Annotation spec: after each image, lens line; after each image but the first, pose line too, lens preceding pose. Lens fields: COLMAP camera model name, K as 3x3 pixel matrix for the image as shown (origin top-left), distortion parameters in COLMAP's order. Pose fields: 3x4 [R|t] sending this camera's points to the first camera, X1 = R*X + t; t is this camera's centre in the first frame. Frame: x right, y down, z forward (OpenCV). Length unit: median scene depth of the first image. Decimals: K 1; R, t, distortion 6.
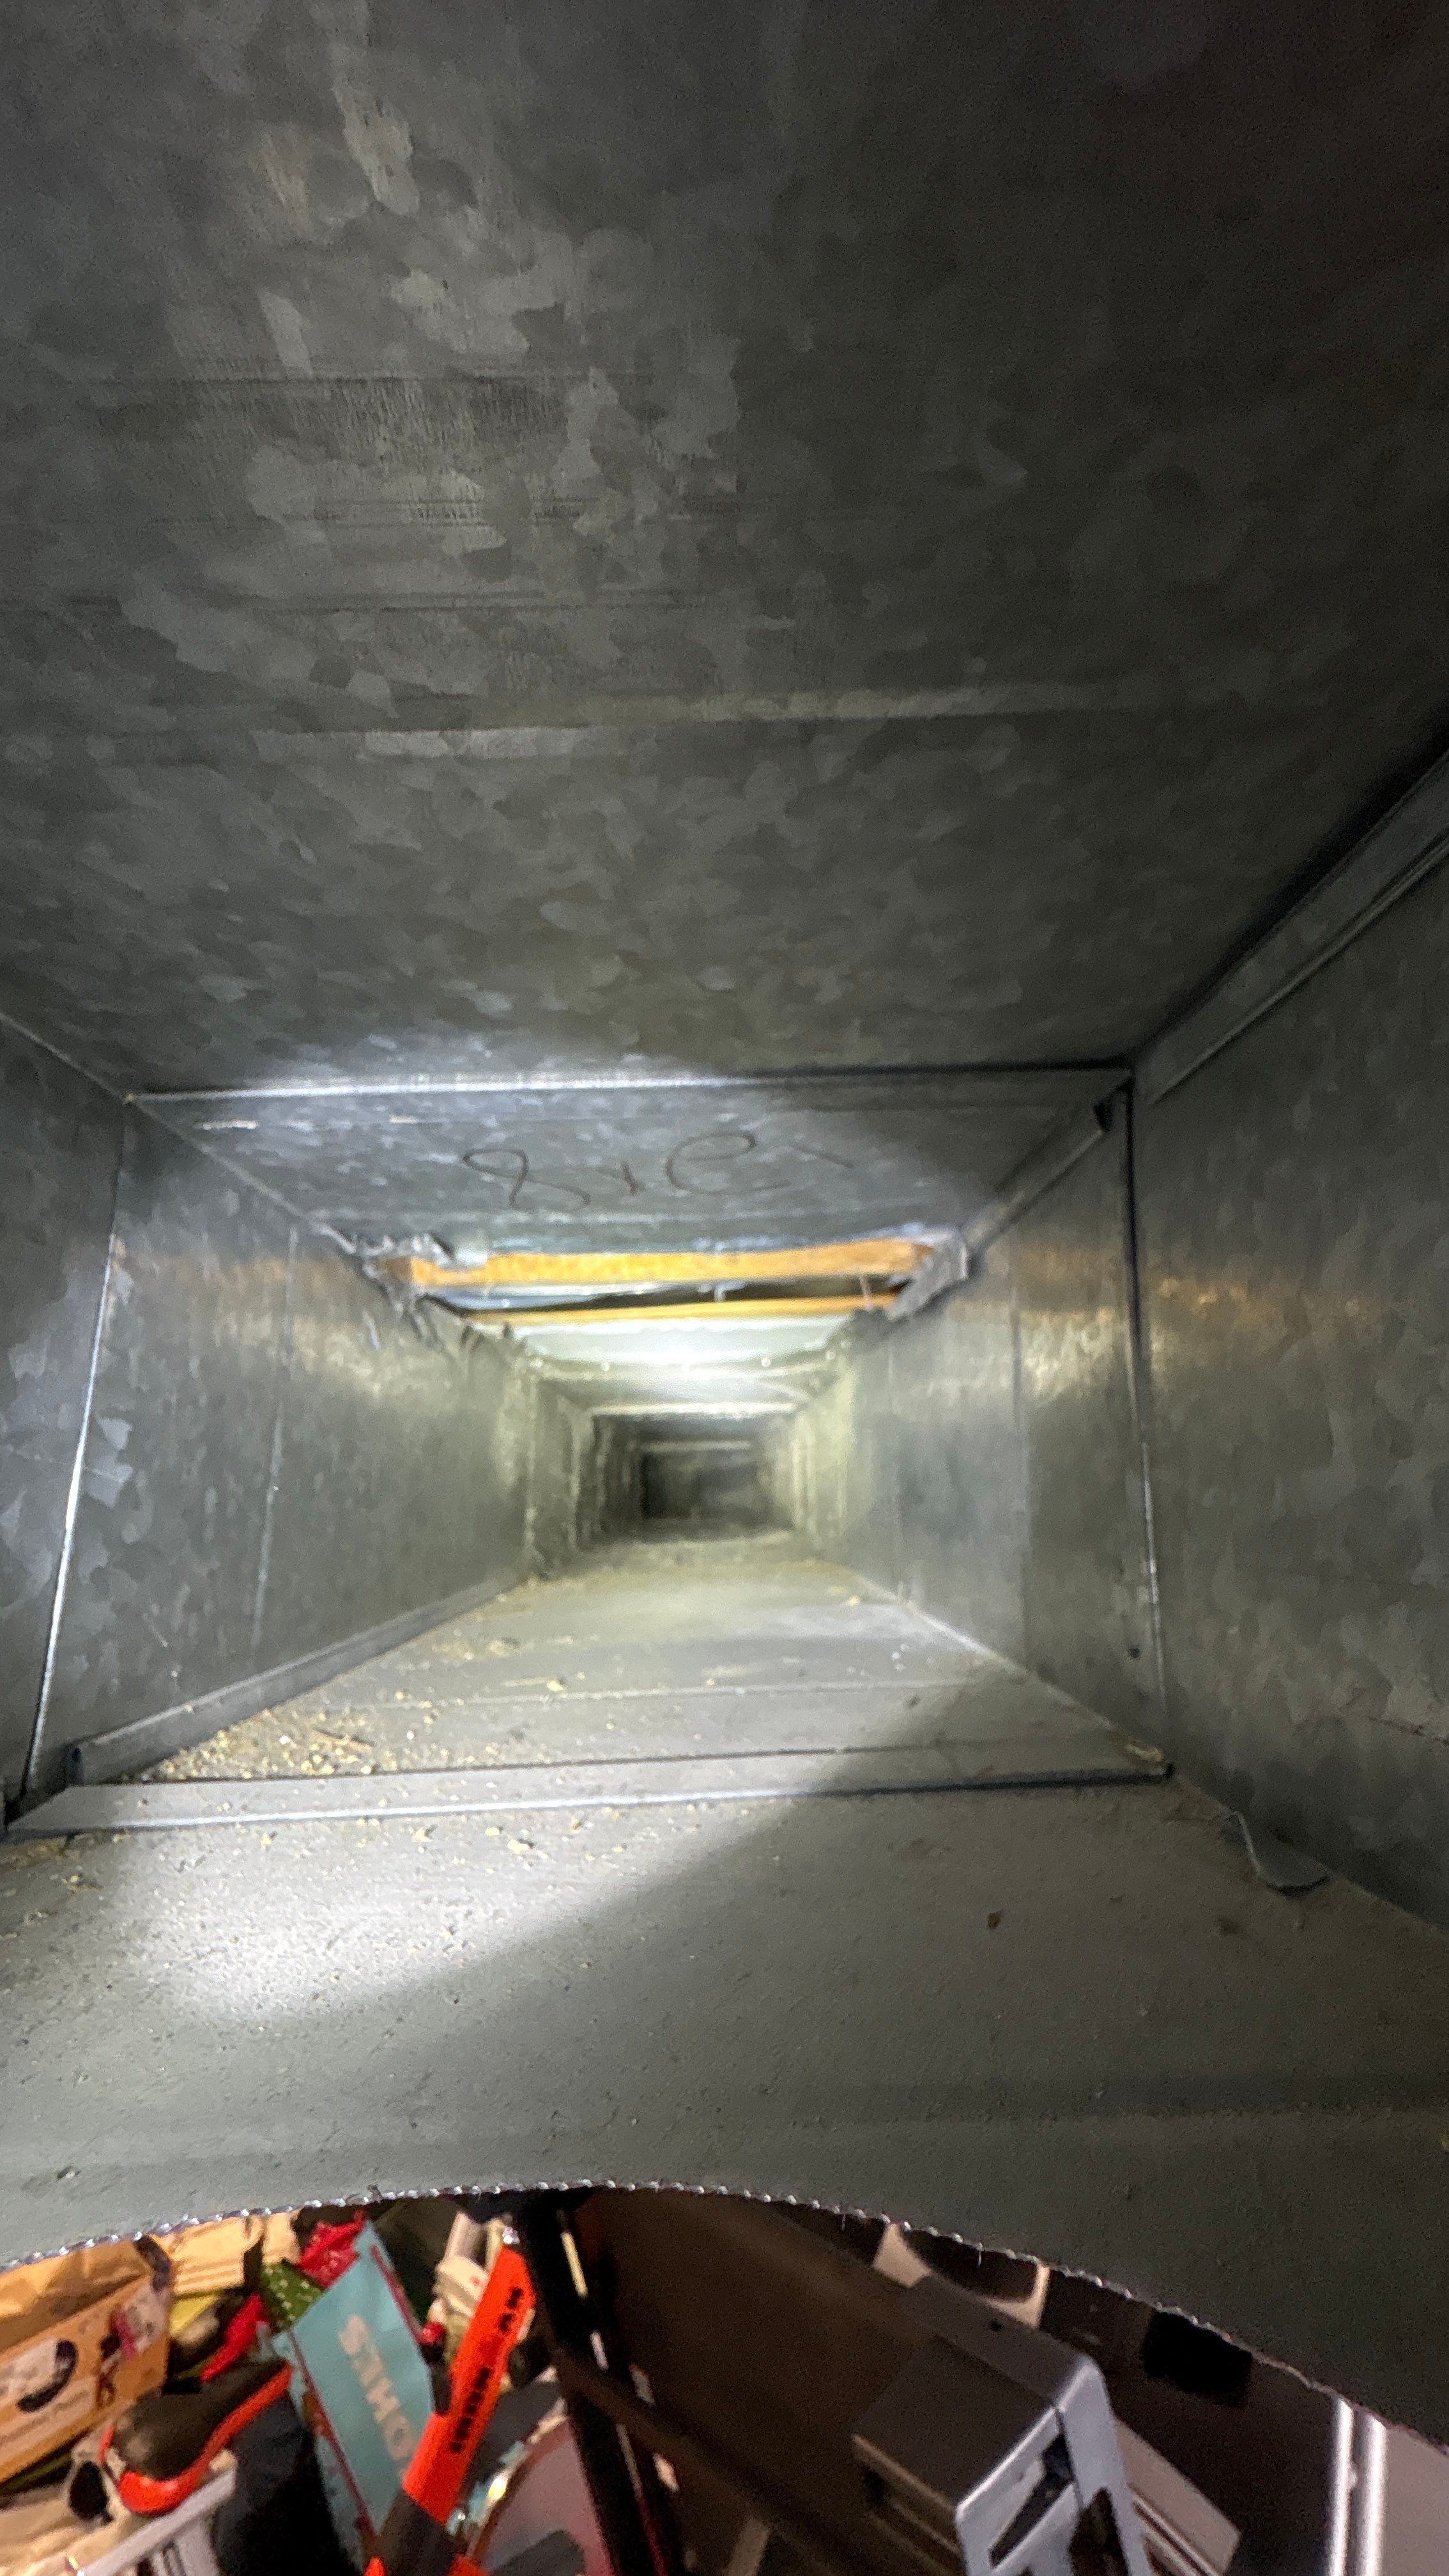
lens RADIAL K [[1011.3, 0, 726.8], [0, 1011.3, 1291.0], [0, 0, 1]] dist [0.001314, 0.000032]
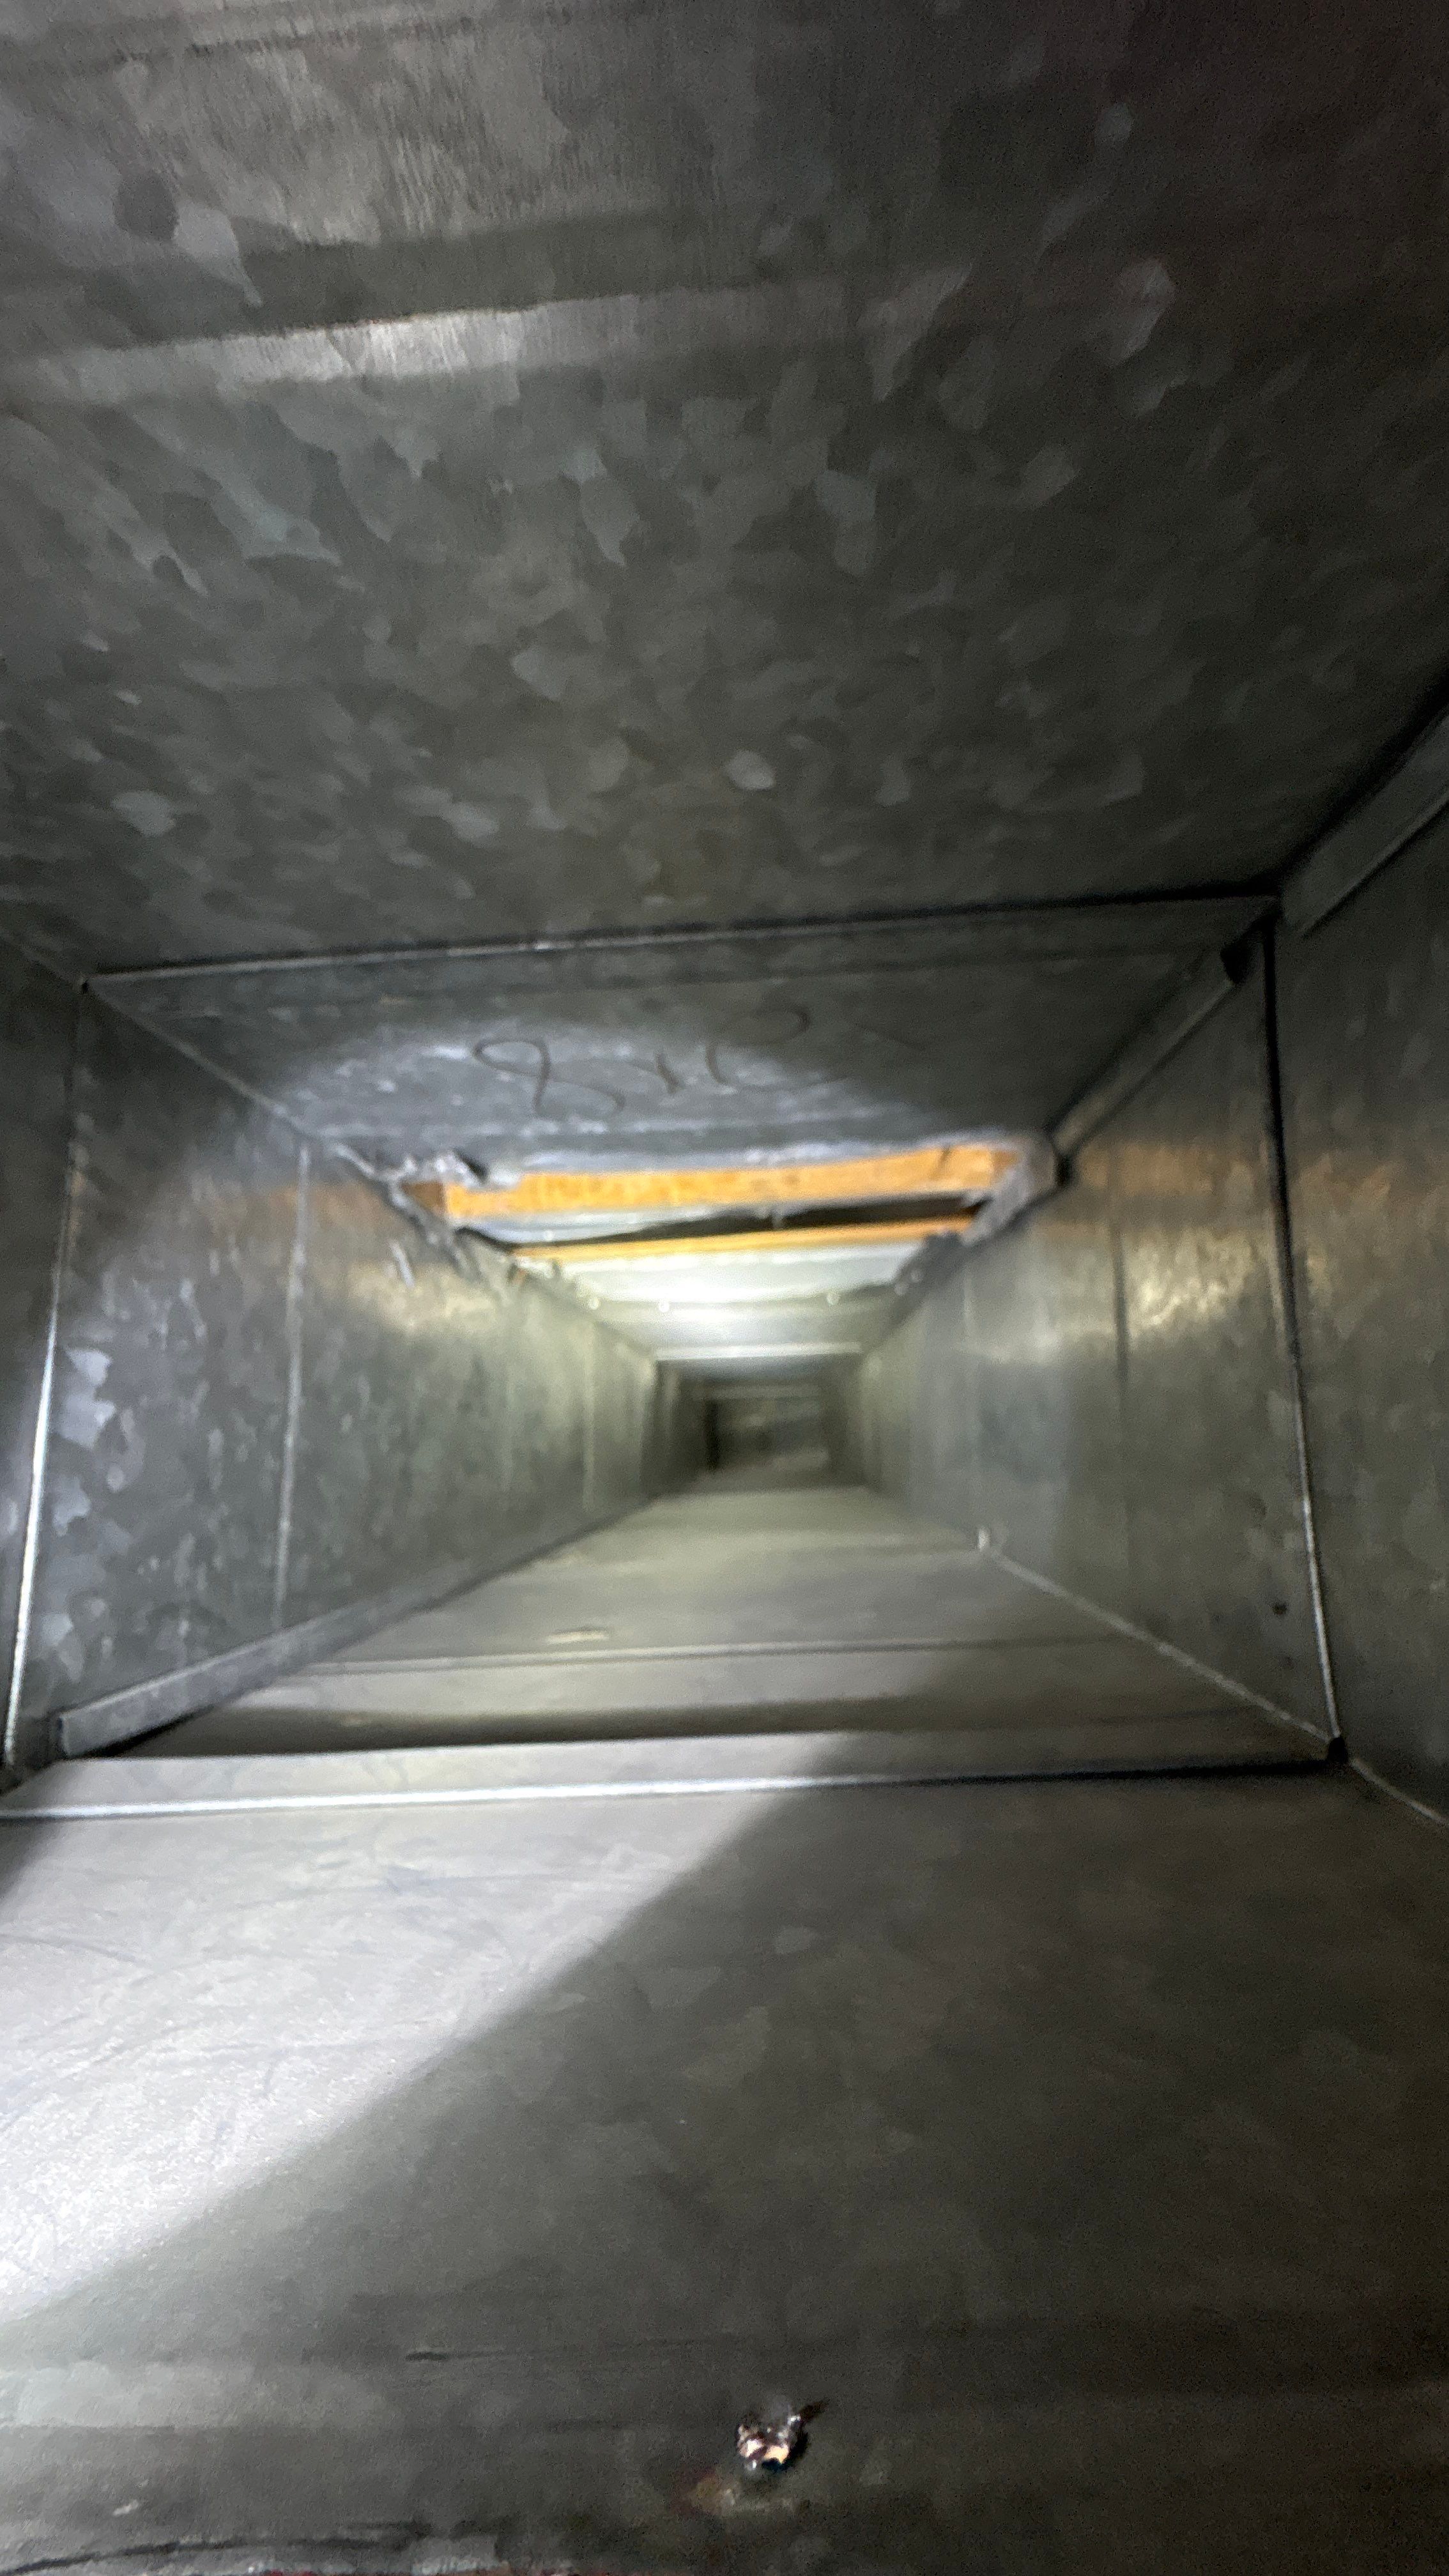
lens RADIAL K [[1011.3, 0, 726.8], [0, 1011.3, 1291.0], [0, 0, 1]] dist [0.001314, 0.000032]
pose [[0.997459, -0.022583, -0.067572, 0.013527], [0.025910, 0.998474, 0.048772, 0.045008], [0.066368, -0.050399, 0.996522, 0.156730]]
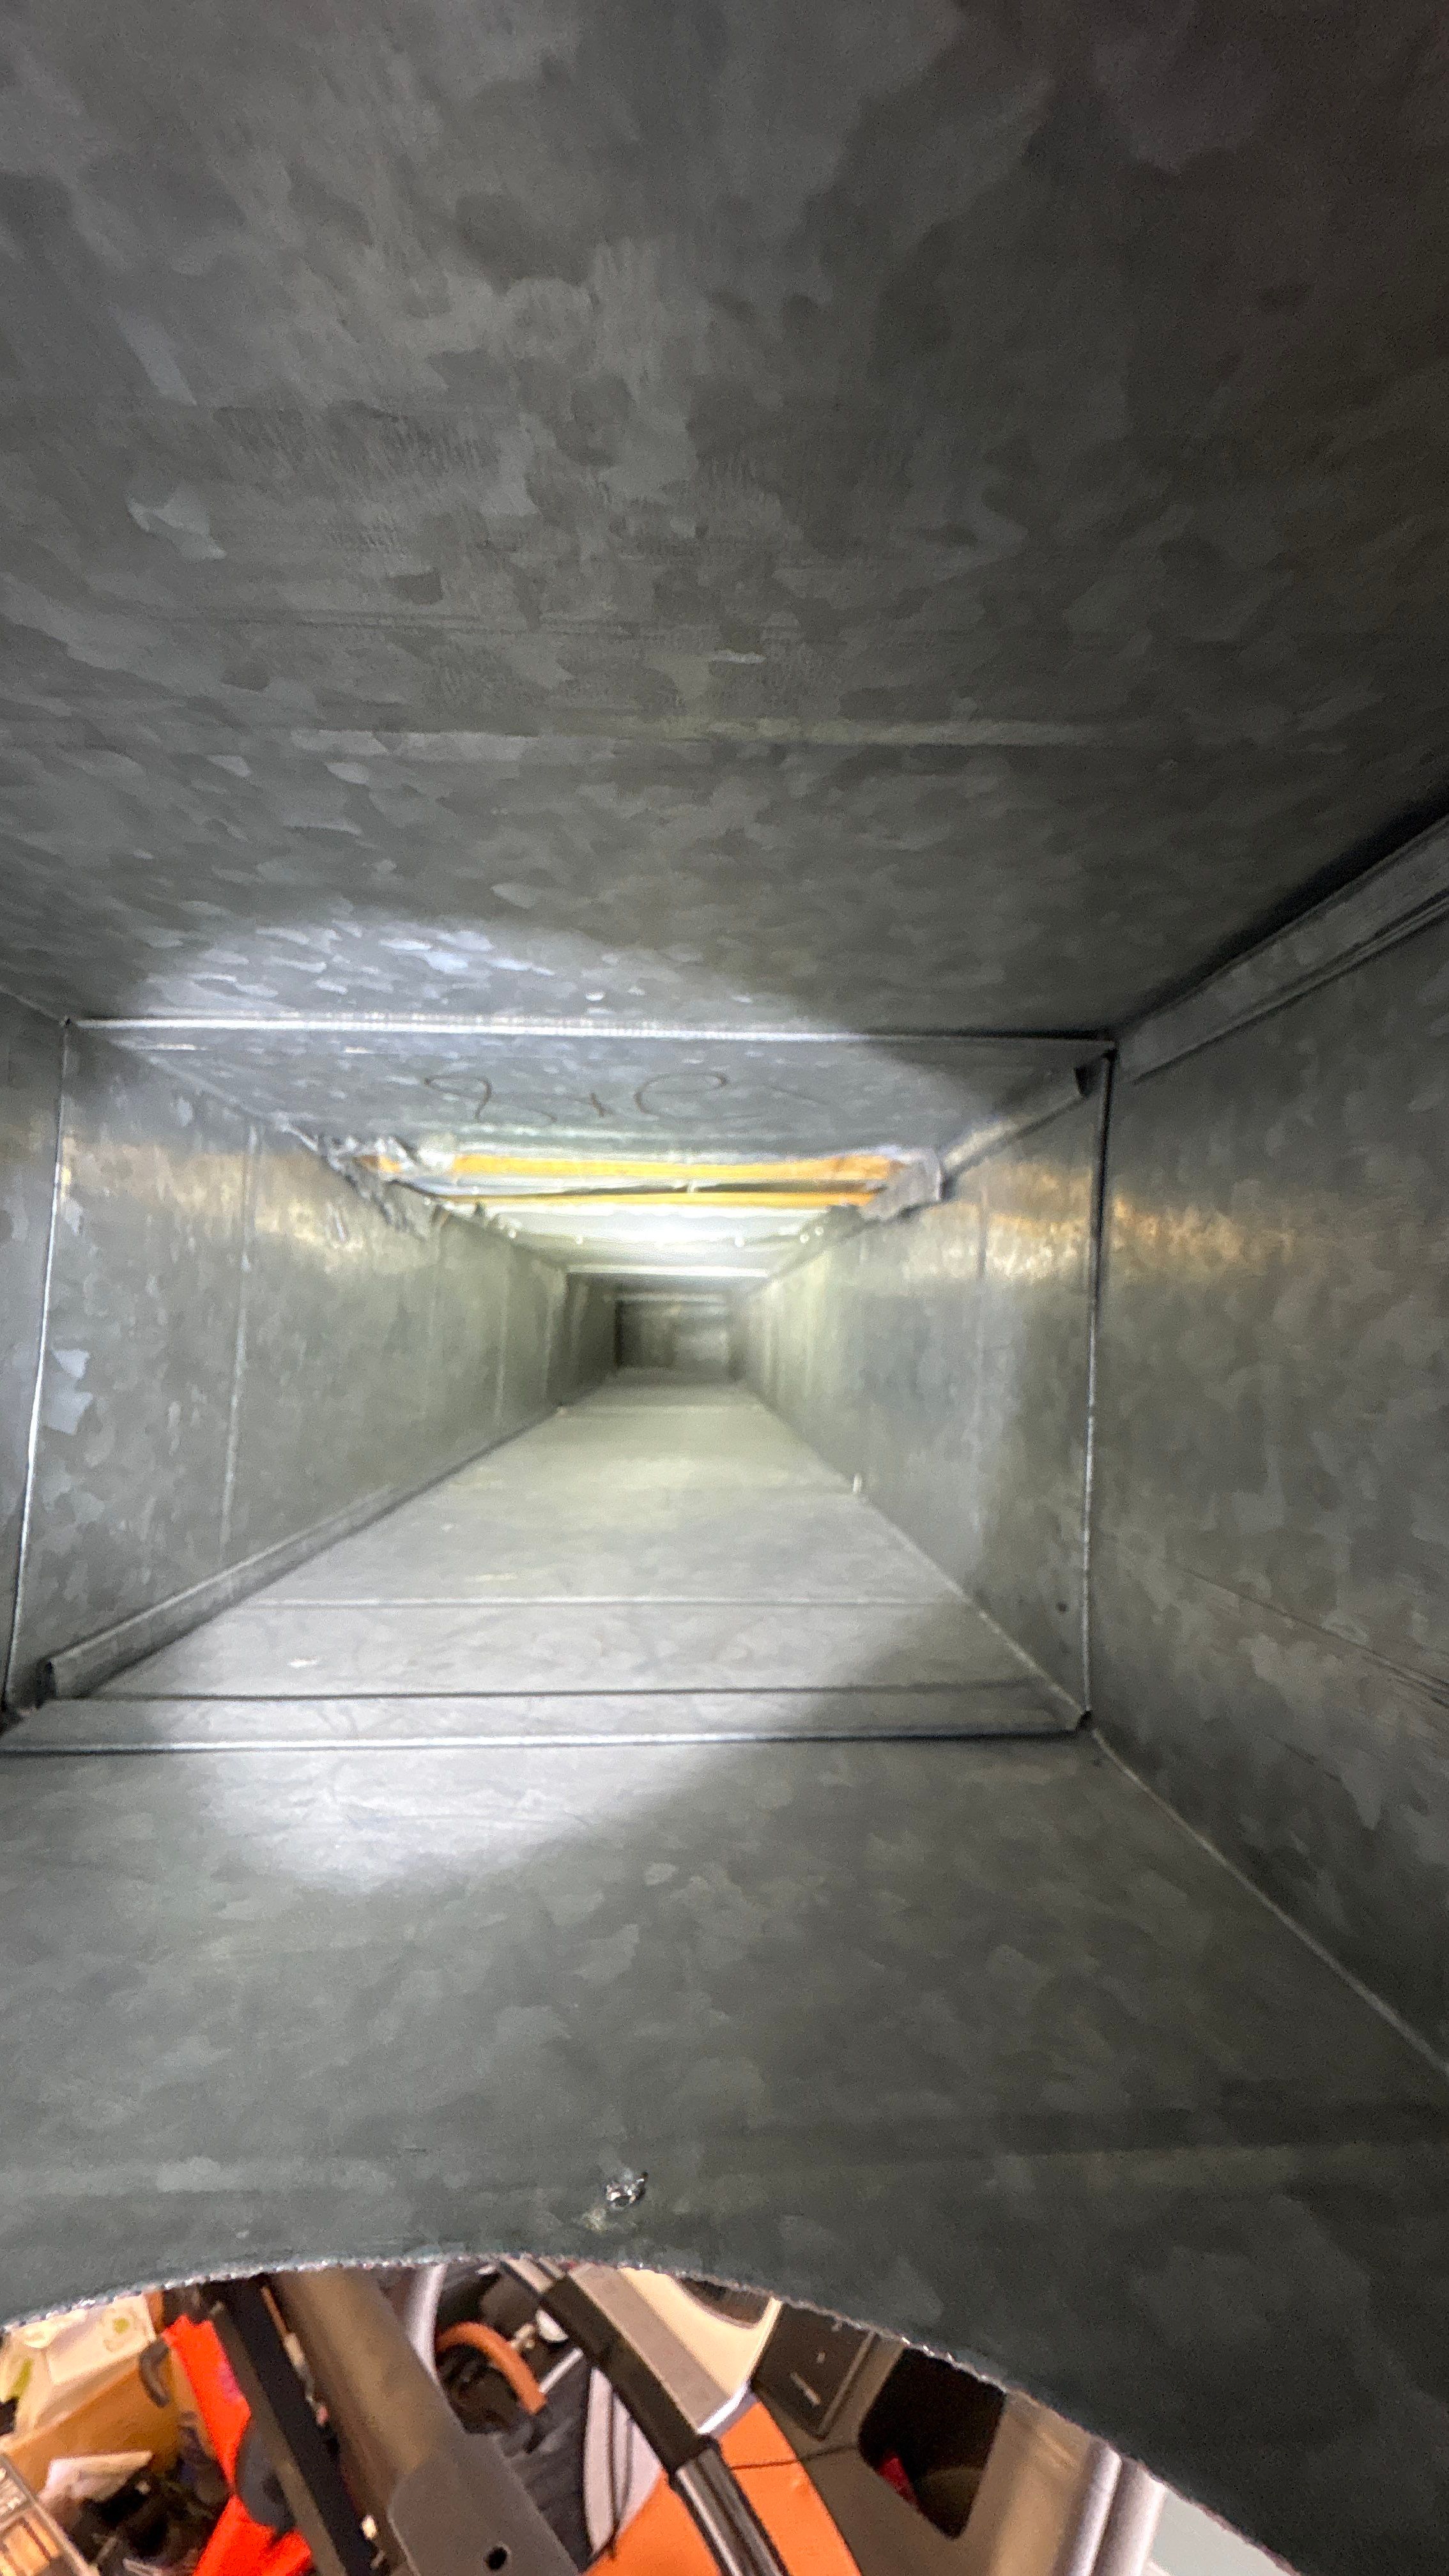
lens RADIAL K [[1010.1, 0, 723.5], [0, 1010.1, 1282.2], [0, 0, 1]] dist [0.000046, 0.000184]
pose [[0.998906, 0.043421, 0.017339, 0.019363], [-0.045549, 0.987431, 0.151344, -0.119513], [-0.010549, -0.151968, 0.988329, 0.016369]]
